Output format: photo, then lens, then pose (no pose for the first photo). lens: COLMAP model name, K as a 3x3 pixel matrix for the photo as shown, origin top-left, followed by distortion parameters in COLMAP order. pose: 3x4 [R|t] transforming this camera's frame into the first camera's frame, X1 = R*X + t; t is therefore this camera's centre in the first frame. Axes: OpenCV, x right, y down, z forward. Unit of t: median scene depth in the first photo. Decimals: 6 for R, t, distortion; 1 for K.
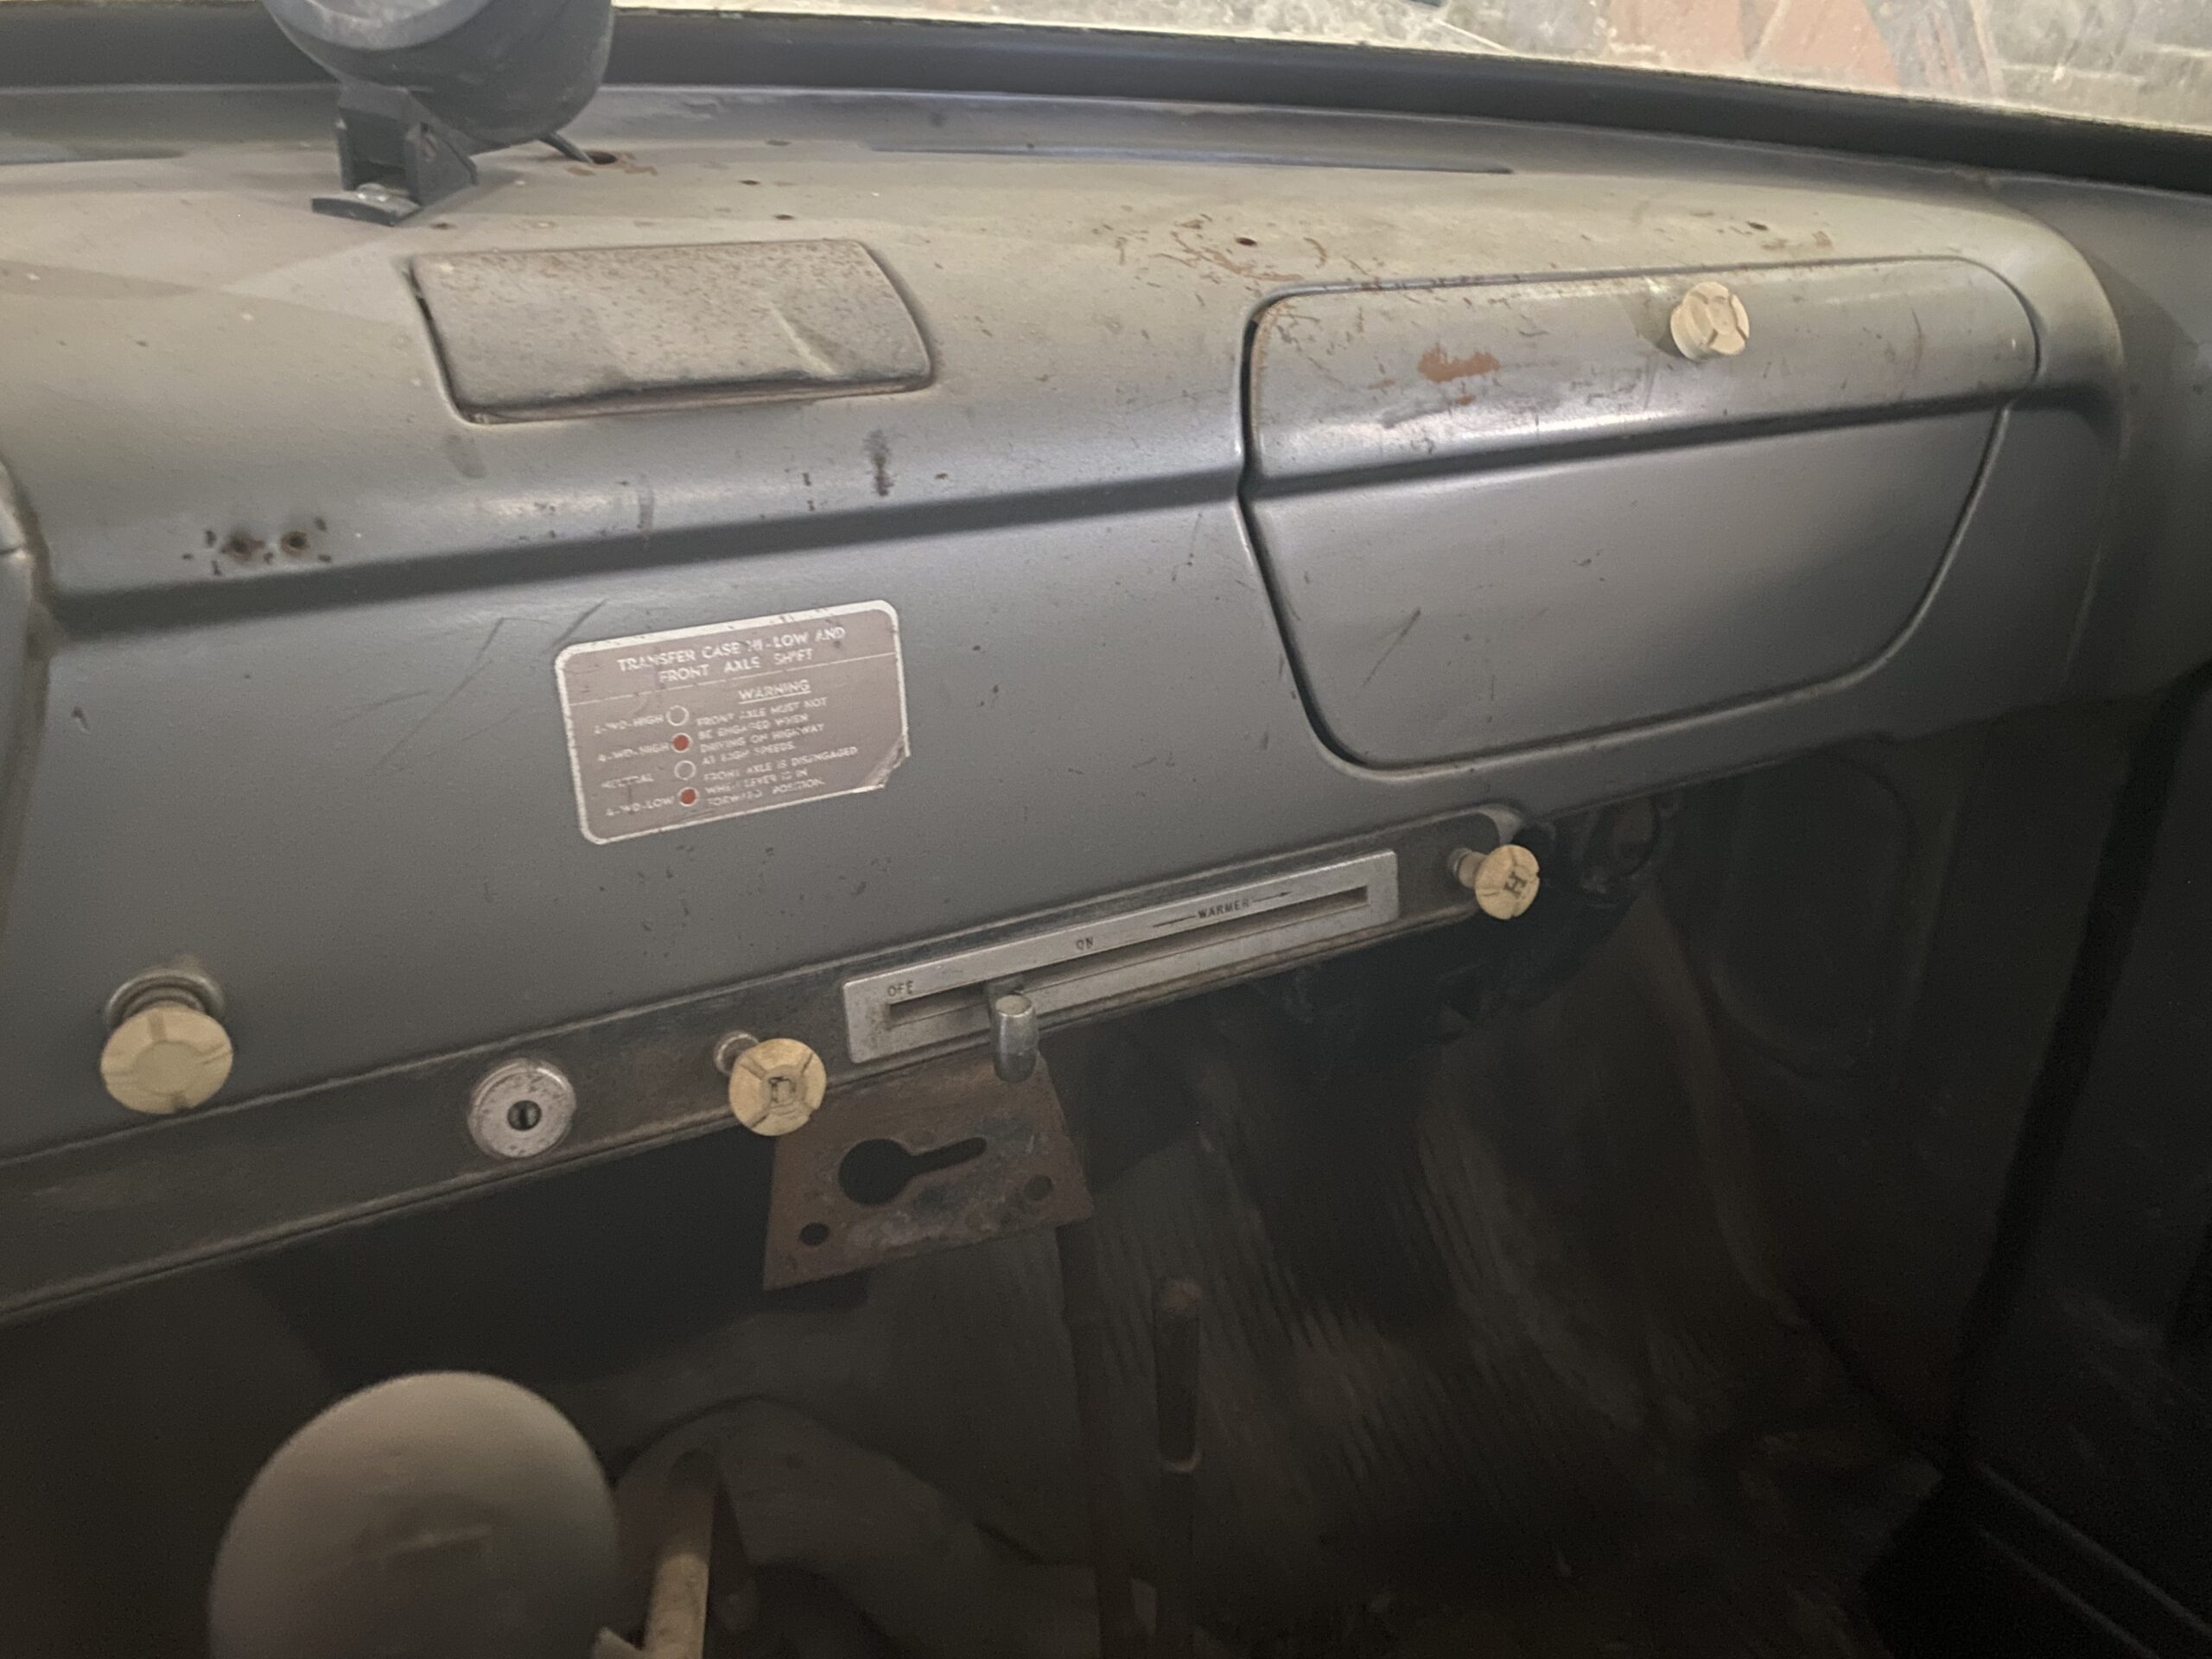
lens RADIAL K [[1706.7, 0, 1142.1], [0, 1706.7, 805.7], [0, 0, 1]] dist [0.026261, -0.021961]
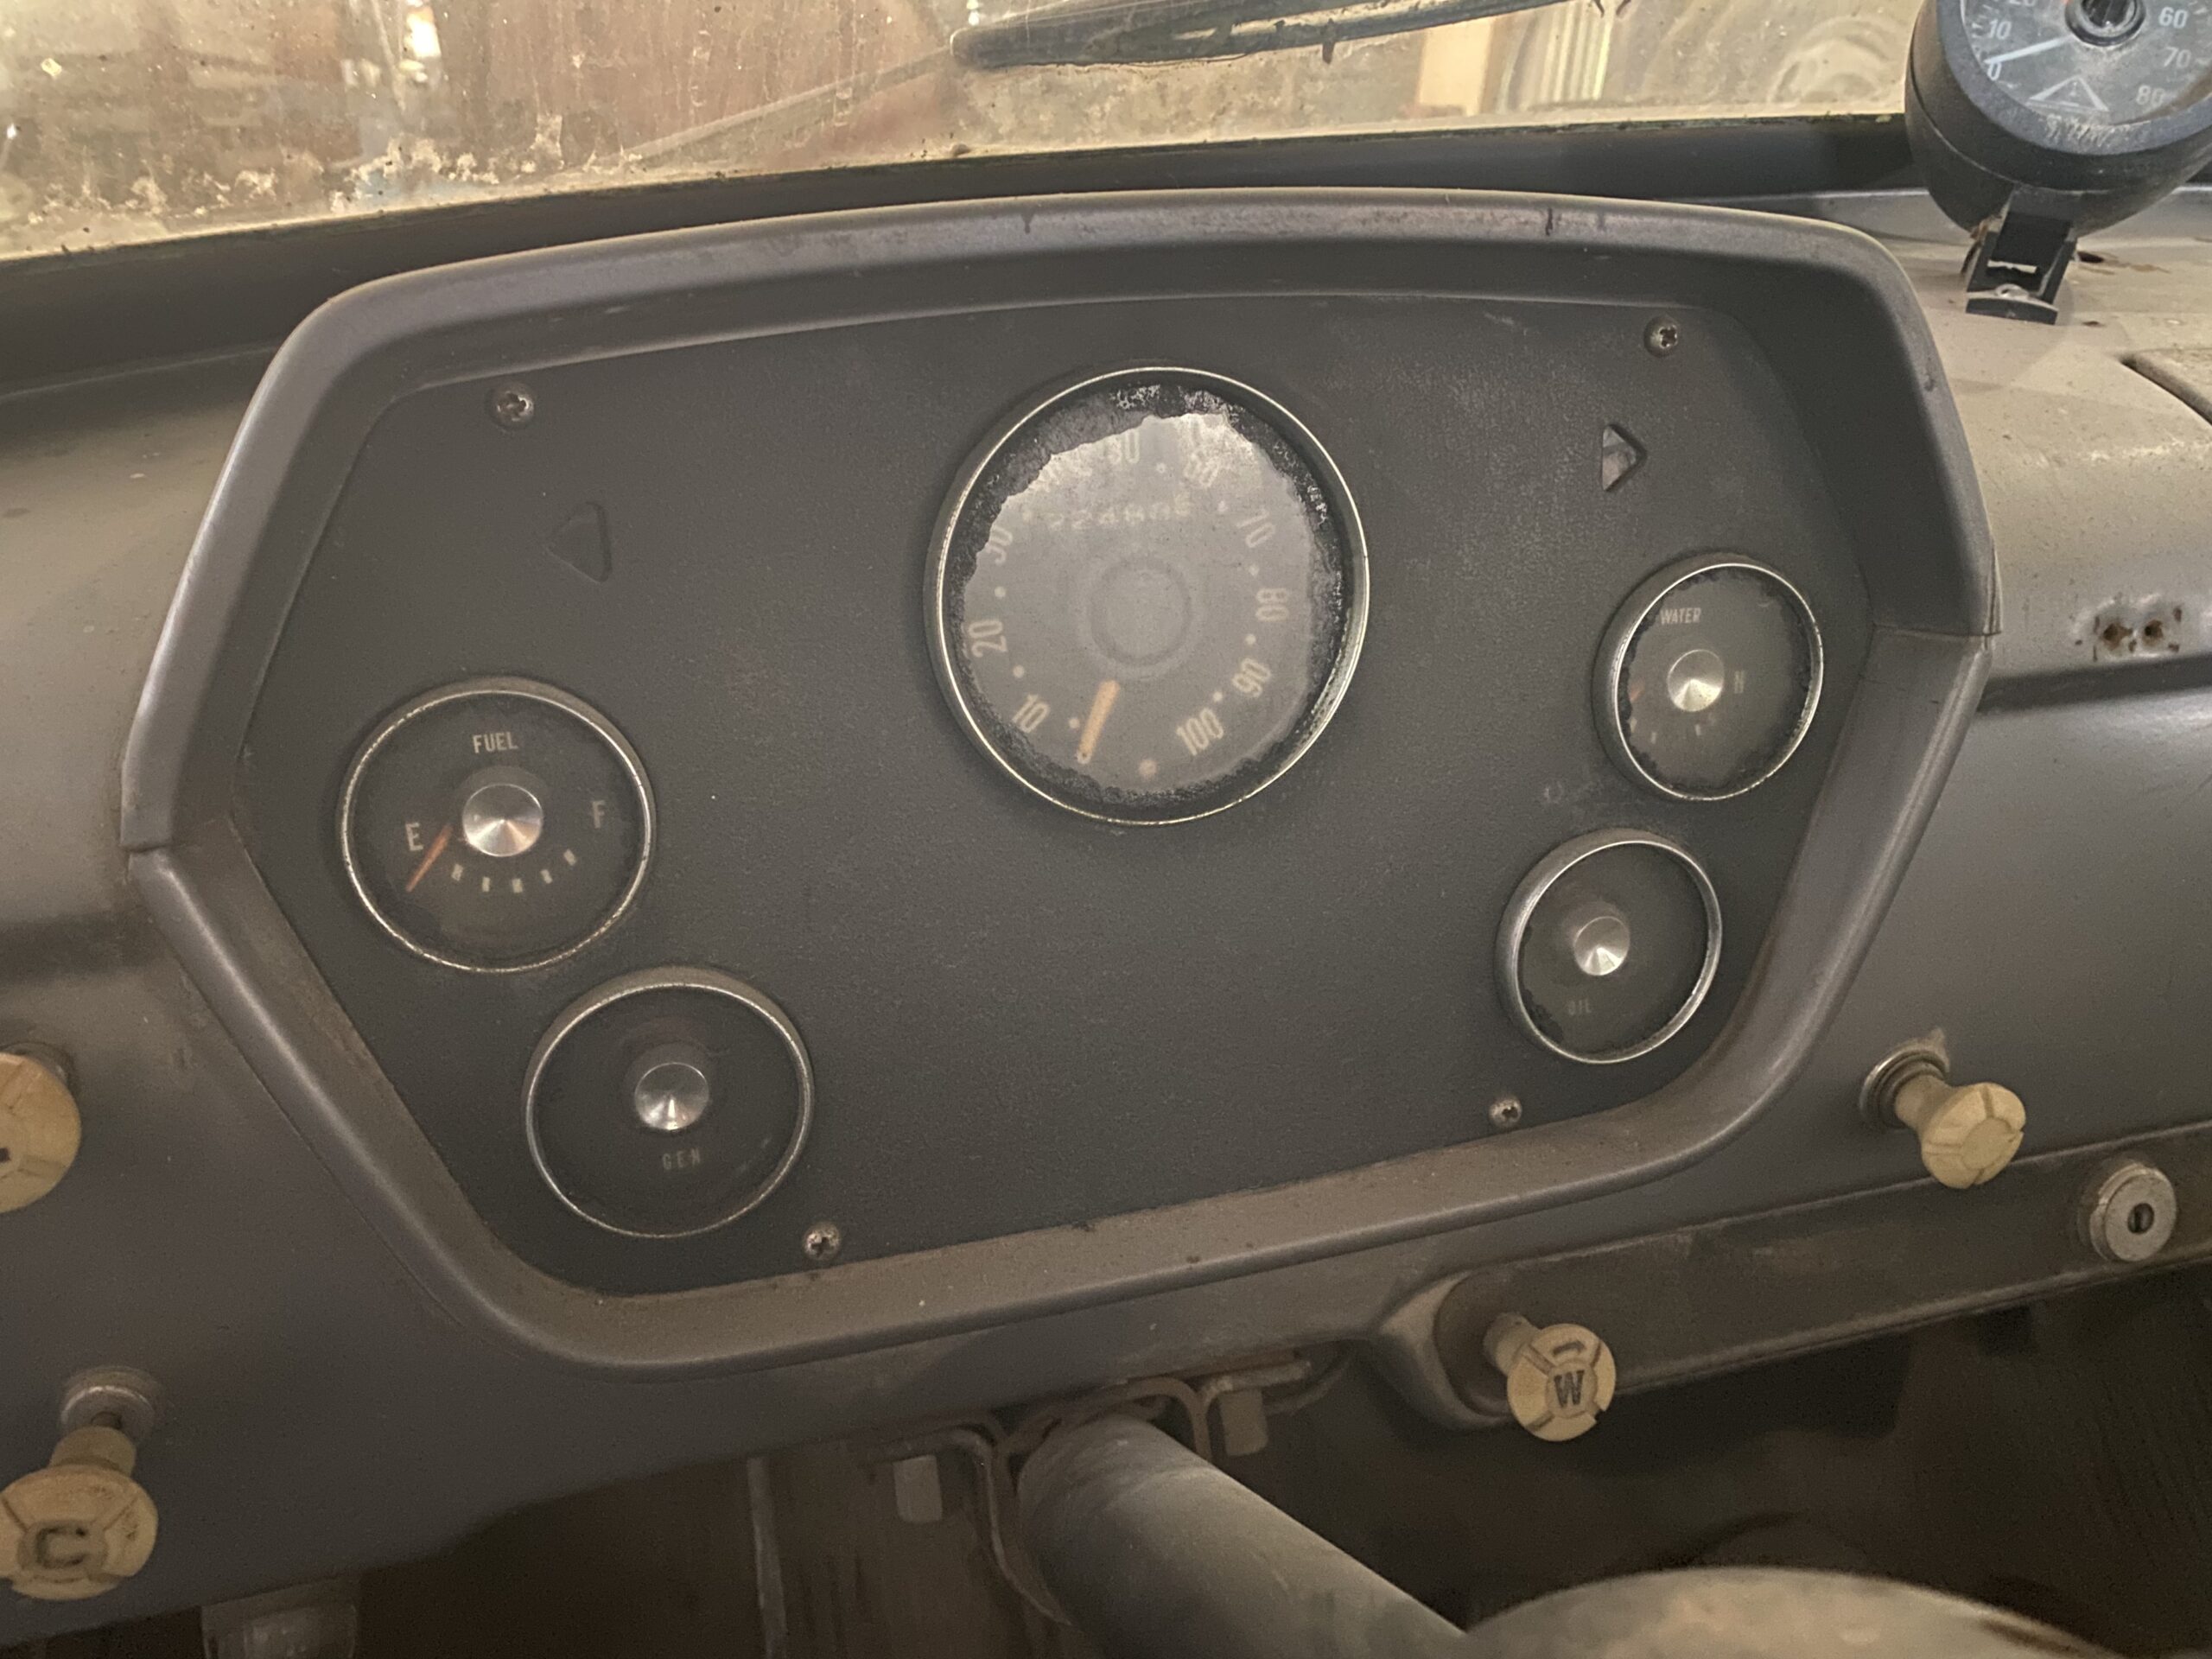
lens RADIAL K [[1706.7, 0, 1116.9], [0, 1706.7, 828.7], [0, 0, 1]] dist [0.026261, -0.021961]
pose [[0.976156, 0.048282, -0.211630, -0.672235], [-0.058341, 0.997432, -0.041544, 0.030952], [0.209081, 0.052900, 0.976466, -0.083827]]
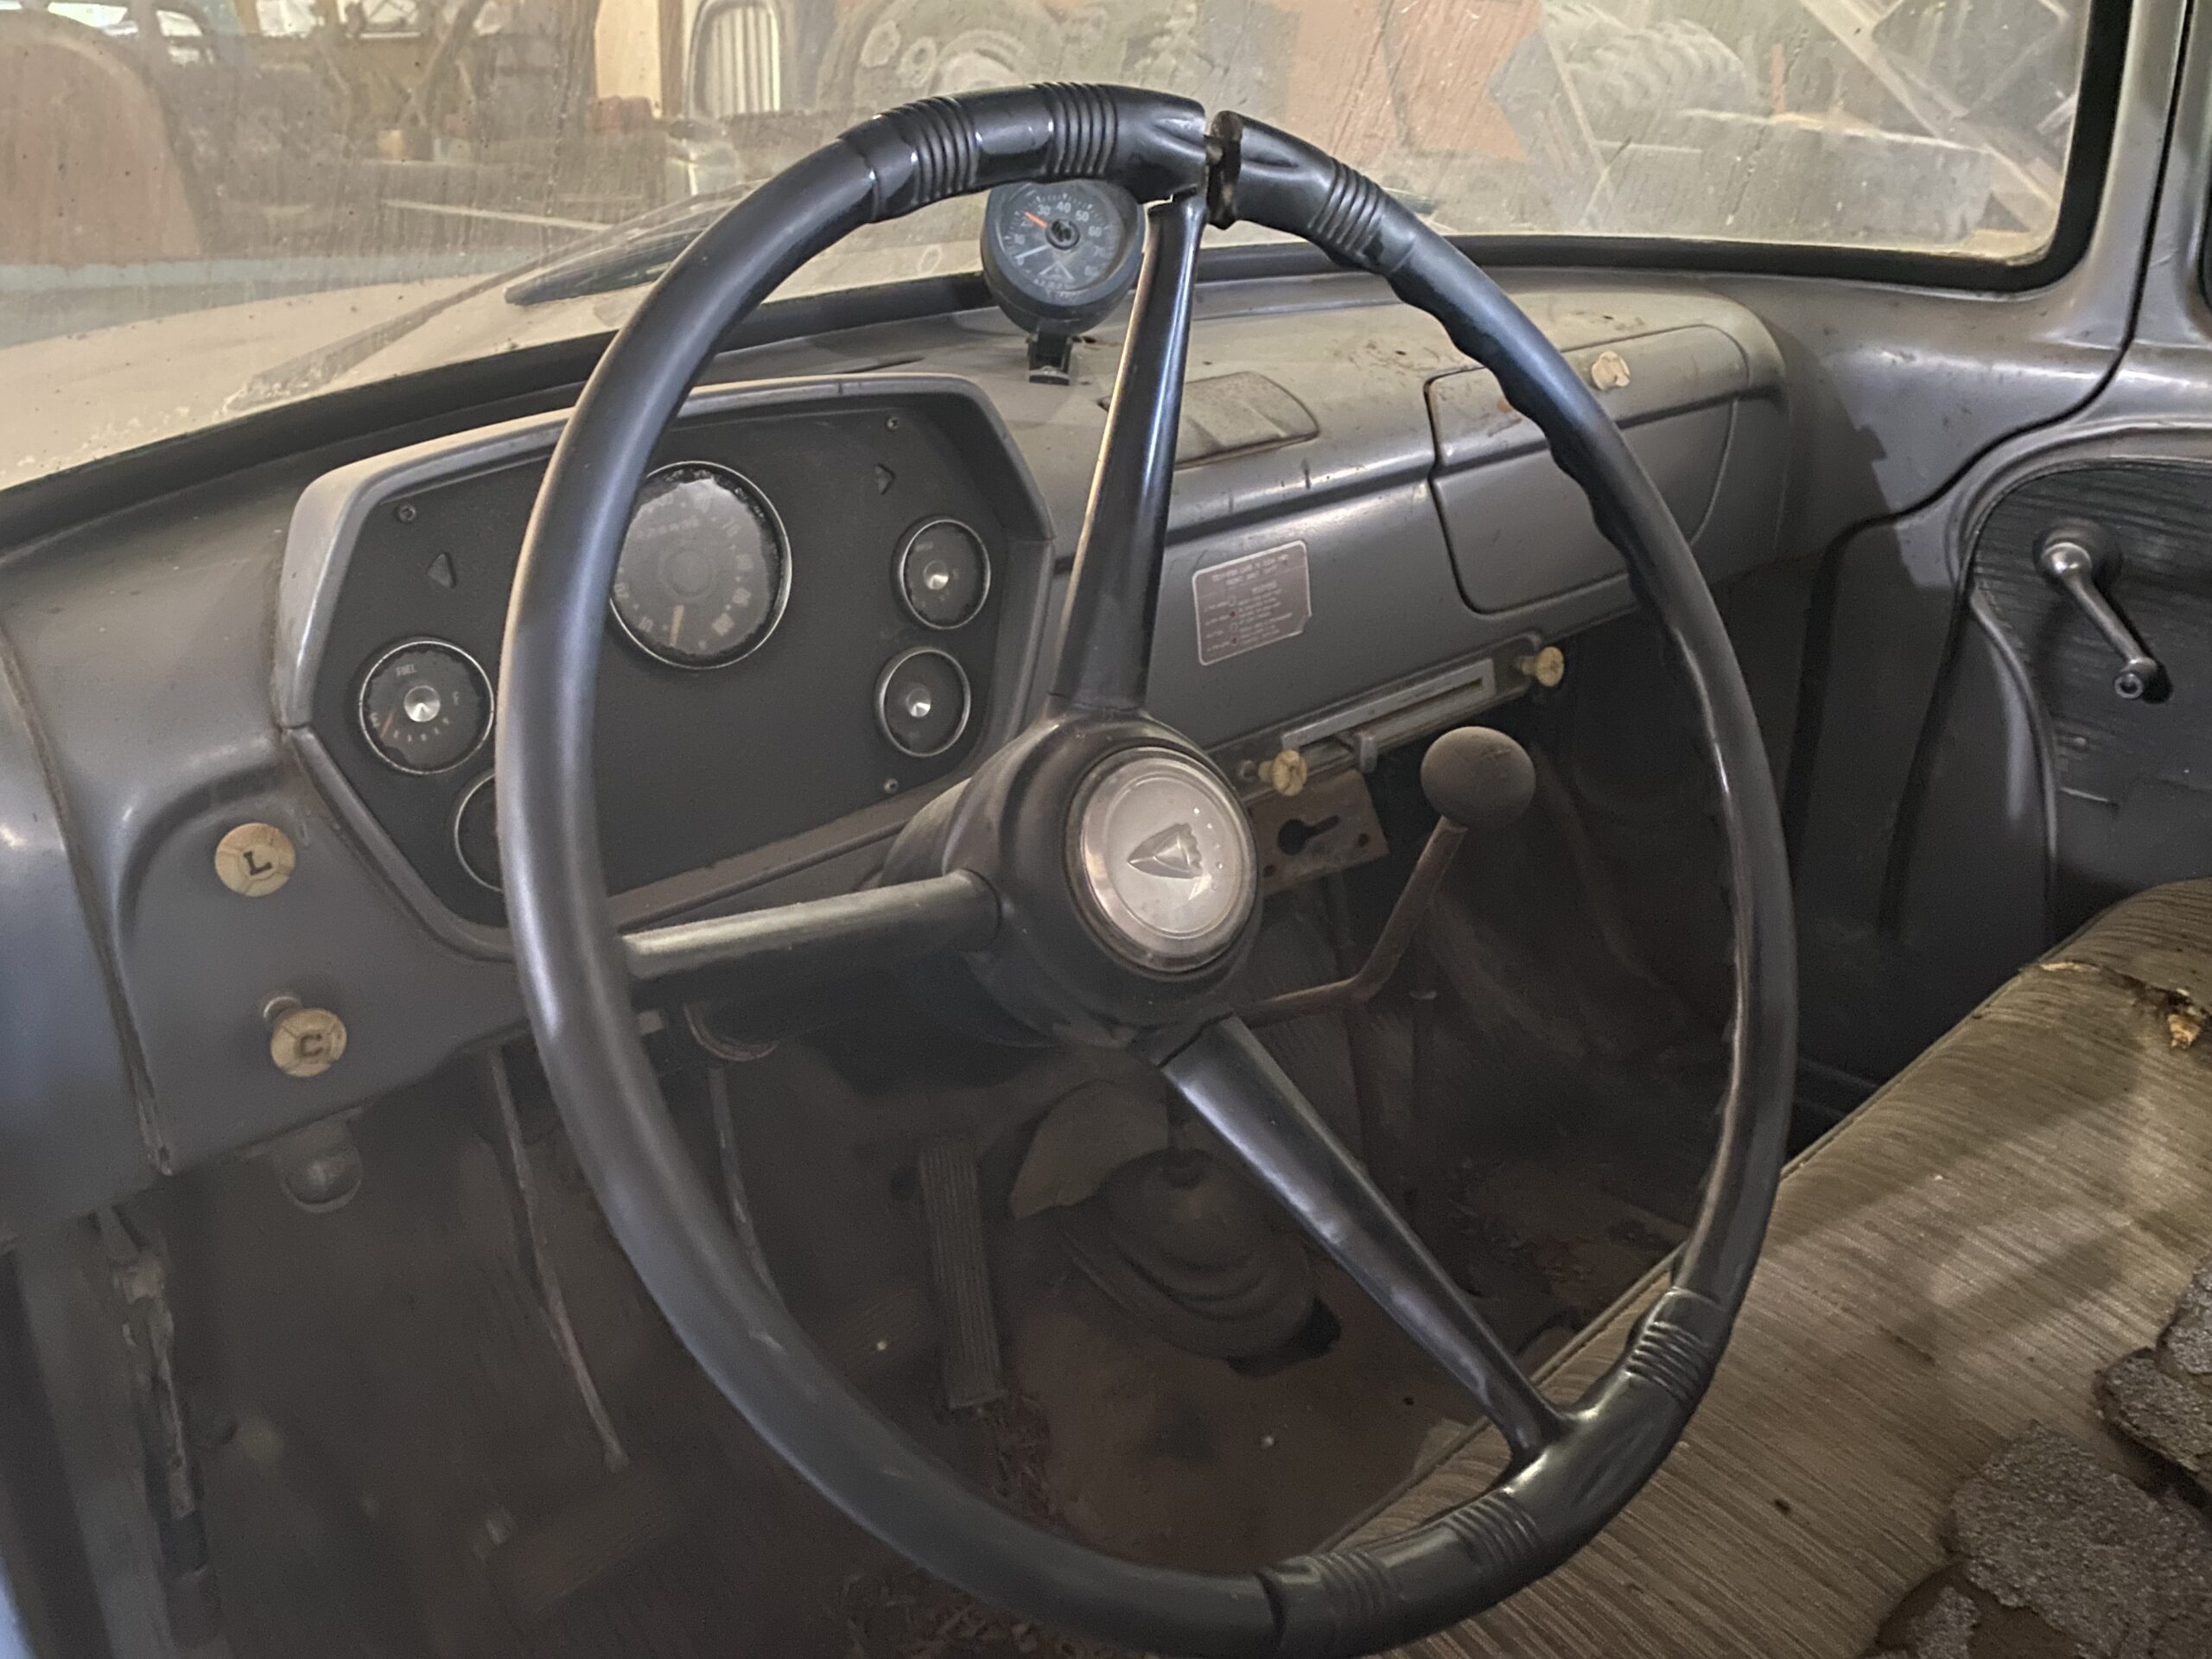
lens RADIAL K [[1706.7, 0, 1133.7], [0, 1706.7, 872.8], [0, 0, 1]] dist [0.026261, -0.021961]
pose [[0.972457, -0.144227, 0.183099, -0.745553], [0.143943, 0.989474, 0.014913, 0.210582], [-0.183322, 0.011853, 0.982981, -0.965115]]
